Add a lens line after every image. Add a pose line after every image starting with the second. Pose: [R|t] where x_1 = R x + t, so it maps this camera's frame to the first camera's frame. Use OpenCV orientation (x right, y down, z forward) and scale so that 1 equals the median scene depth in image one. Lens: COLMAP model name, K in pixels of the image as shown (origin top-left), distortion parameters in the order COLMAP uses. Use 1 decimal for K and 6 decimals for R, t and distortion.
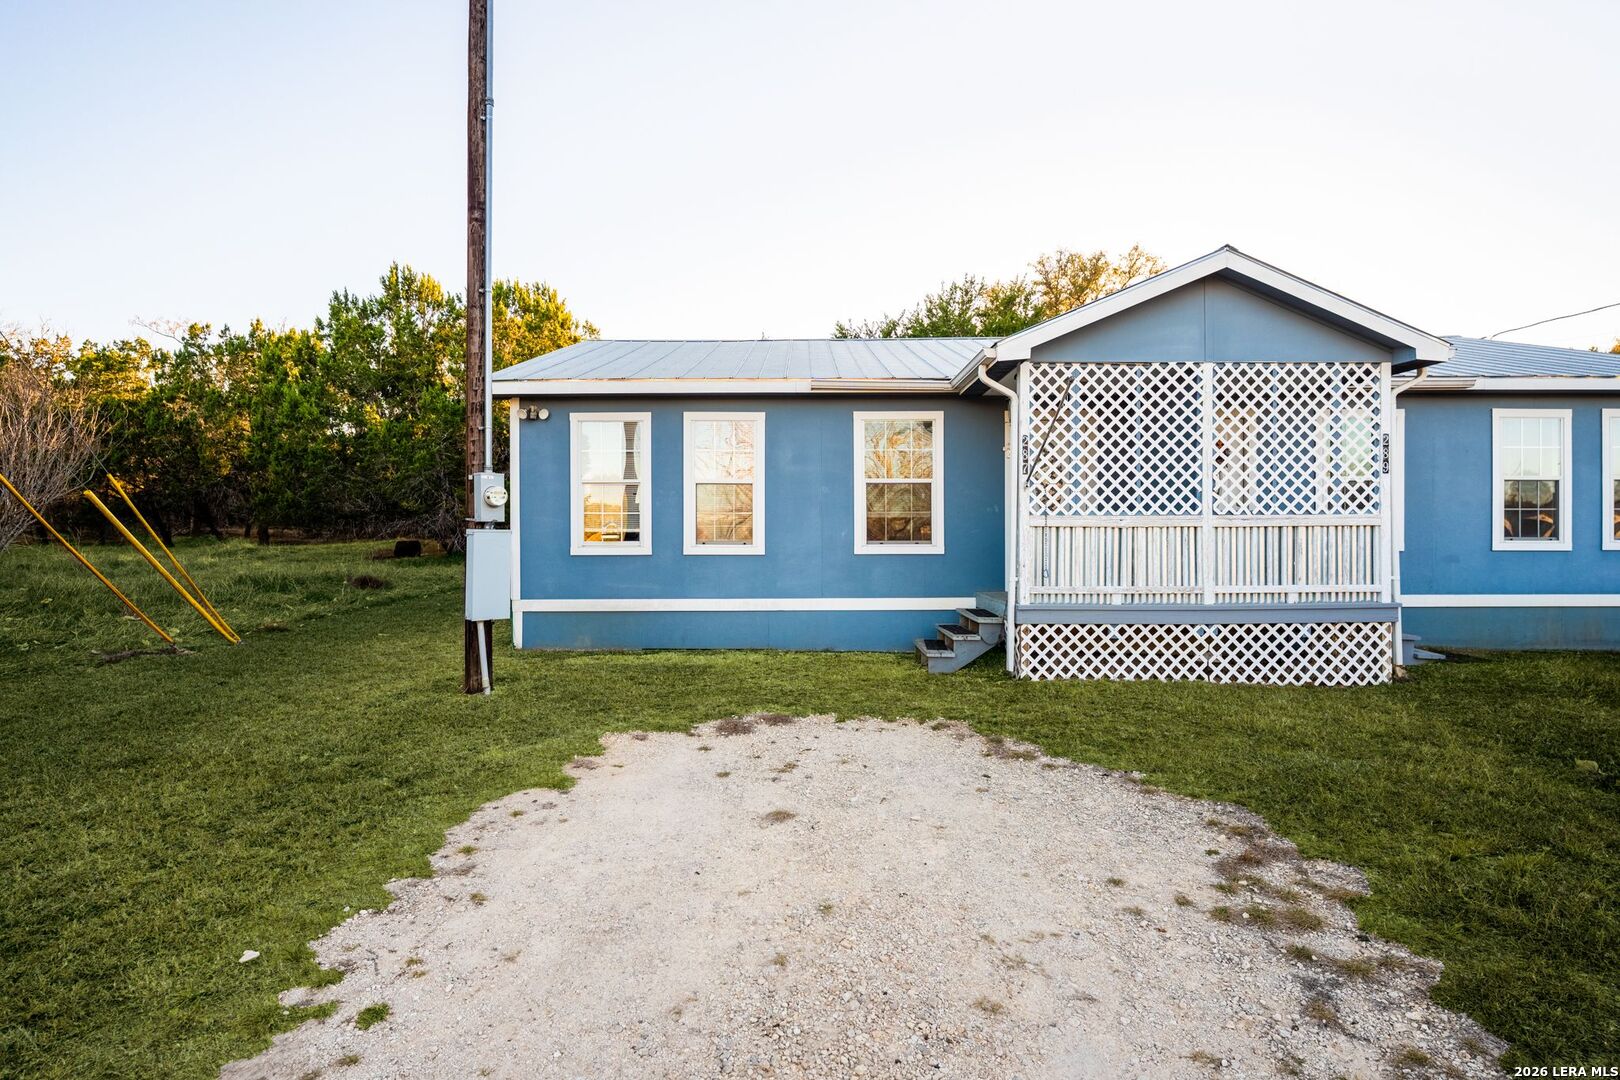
lens RADIAL K [[873.7, 0, 811.8], [0, 873.7, 527.6], [0, 0, 1]] dist [-0.012631, 0.000310]
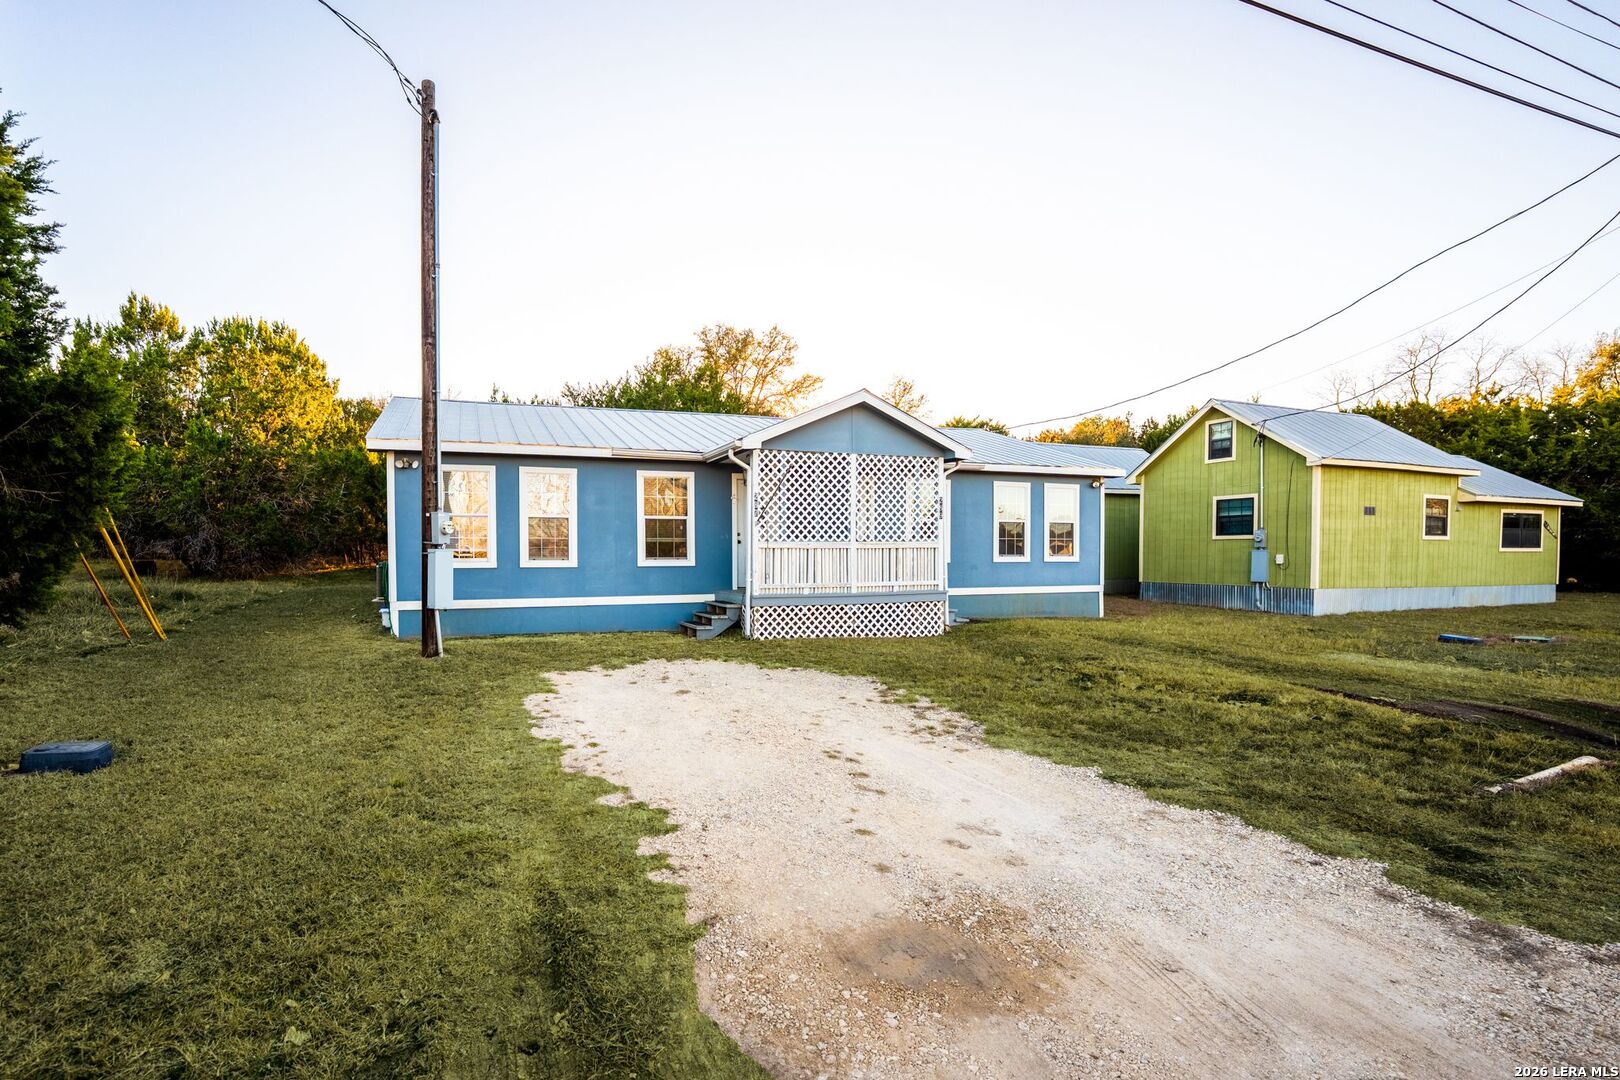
lens RADIAL K [[873.7, 0, 810.2], [0, 873.7, 550.0], [0, 0, 1]] dist [-0.012631, 0.000310]
pose [[0.908088, 0.000679, 0.418778, -0.352404], [-0.001014, 0.999999, 0.000577, 0.001507], [-0.418777, -0.000949, 0.908089, -0.544119]]
